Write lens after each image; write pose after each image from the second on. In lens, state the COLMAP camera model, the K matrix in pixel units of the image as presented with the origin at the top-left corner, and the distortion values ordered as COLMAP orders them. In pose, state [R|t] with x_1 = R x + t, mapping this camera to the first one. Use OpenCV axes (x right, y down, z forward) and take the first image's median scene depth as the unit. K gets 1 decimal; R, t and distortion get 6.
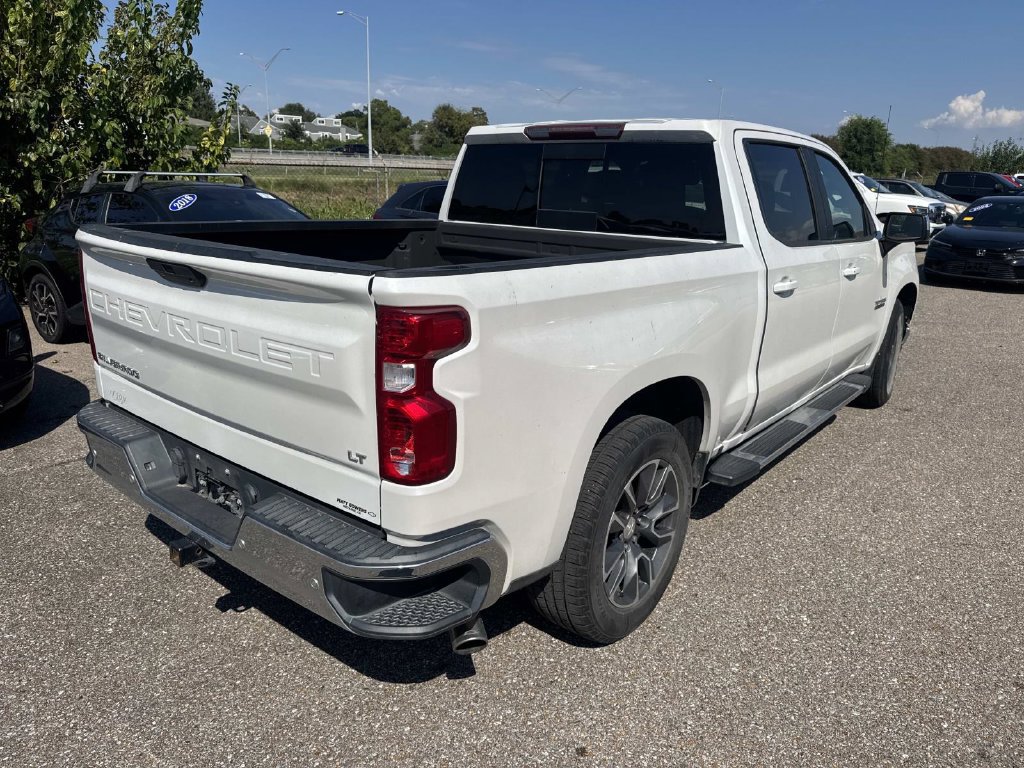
lens RADIAL K [[730.4, 0, 510.8], [0, 730.4, 391.1], [0, 0, 1]] dist [0.013854, -0.021739]
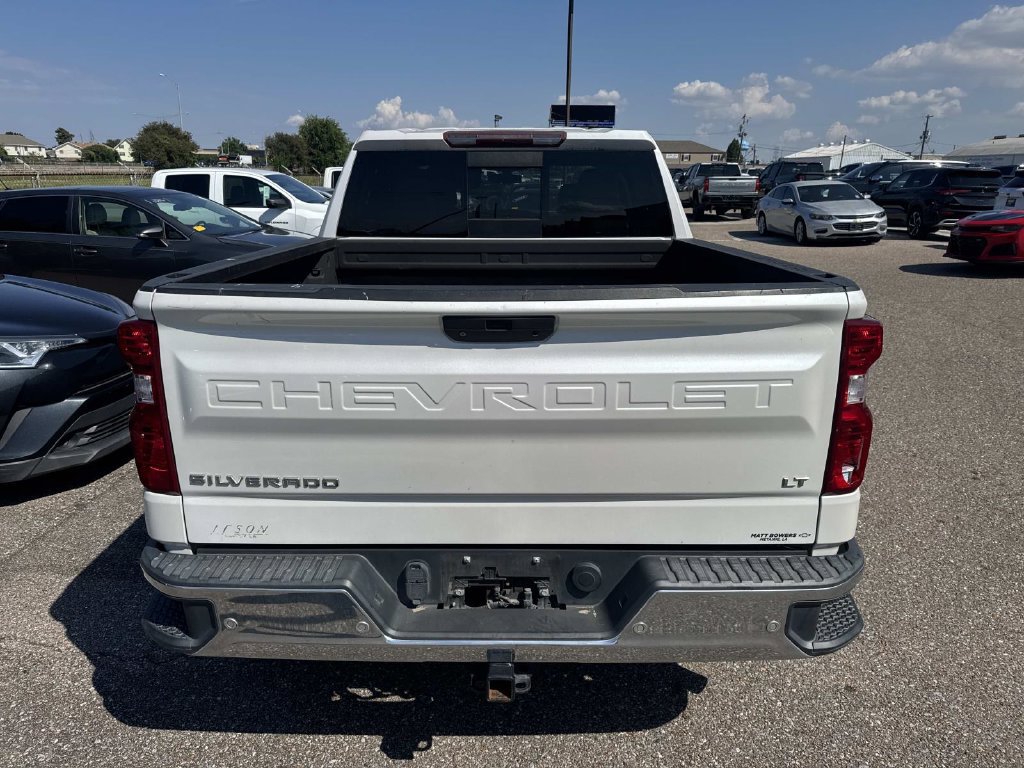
lens RADIAL K [[730.4, 0, 504.3], [0, 730.4, 380.6], [0, 0, 1]] dist [0.013854, -0.021739]
pose [[0.776997, -0.191775, 0.599581, -0.655300], [0.197770, 0.978606, 0.056715, -0.105916], [-0.597631, 0.074512, 0.798302, 0.273734]]
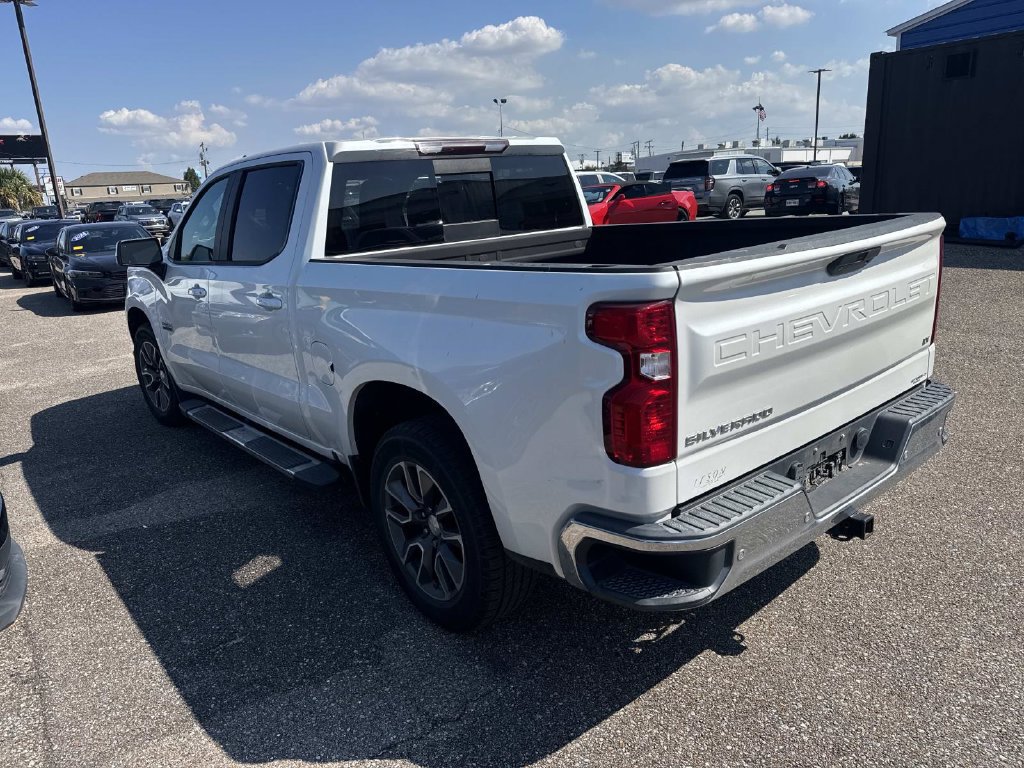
lens RADIAL K [[730.4, 0, 512.7], [0, 730.4, 387.9], [0, 0, 1]] dist [0.013854, -0.021739]
pose [[0.179209, -0.297321, 0.937808, -1.133941], [0.348310, 0.910673, 0.222158, -0.285611], [-0.920089, 0.286835, 0.266761, 0.867931]]
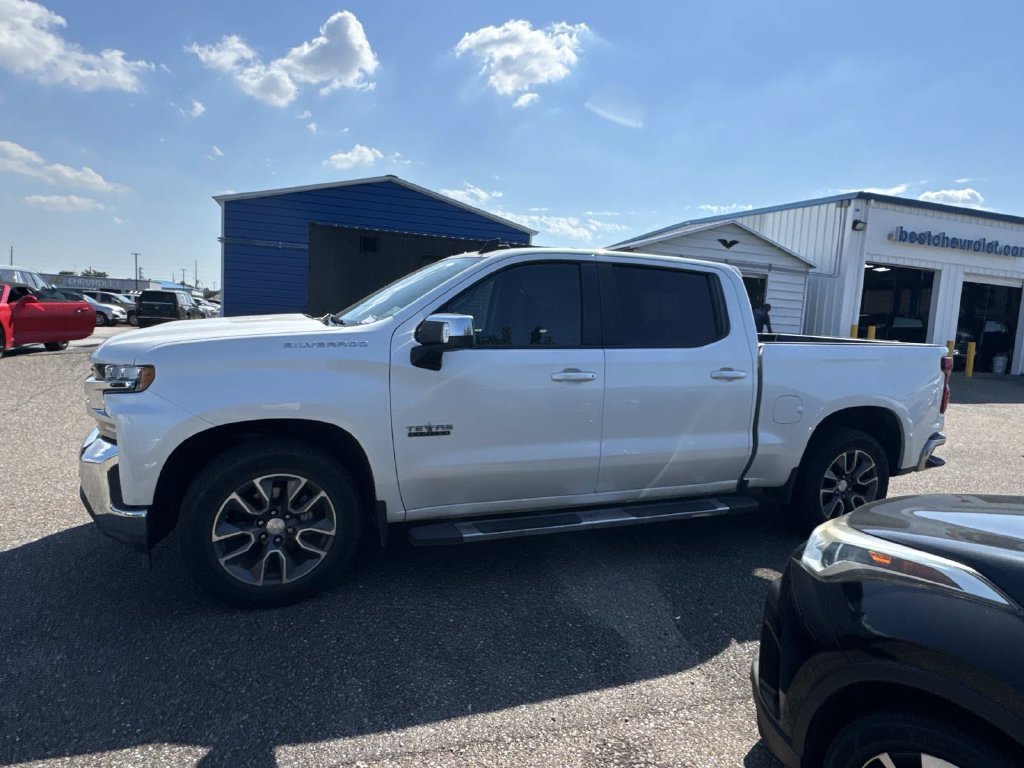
lens RADIAL K [[601.6, 0, 517.1], [0, 601.6, 379.9], [0, 0, 1]] dist [0.002633, 0.001197]
pose [[-0.872584, -0.125741, 0.472003, -0.304189], [0.063333, 0.929019, 0.364572, -0.749085], [-0.484341, 0.348013, -0.802683, 2.672745]]
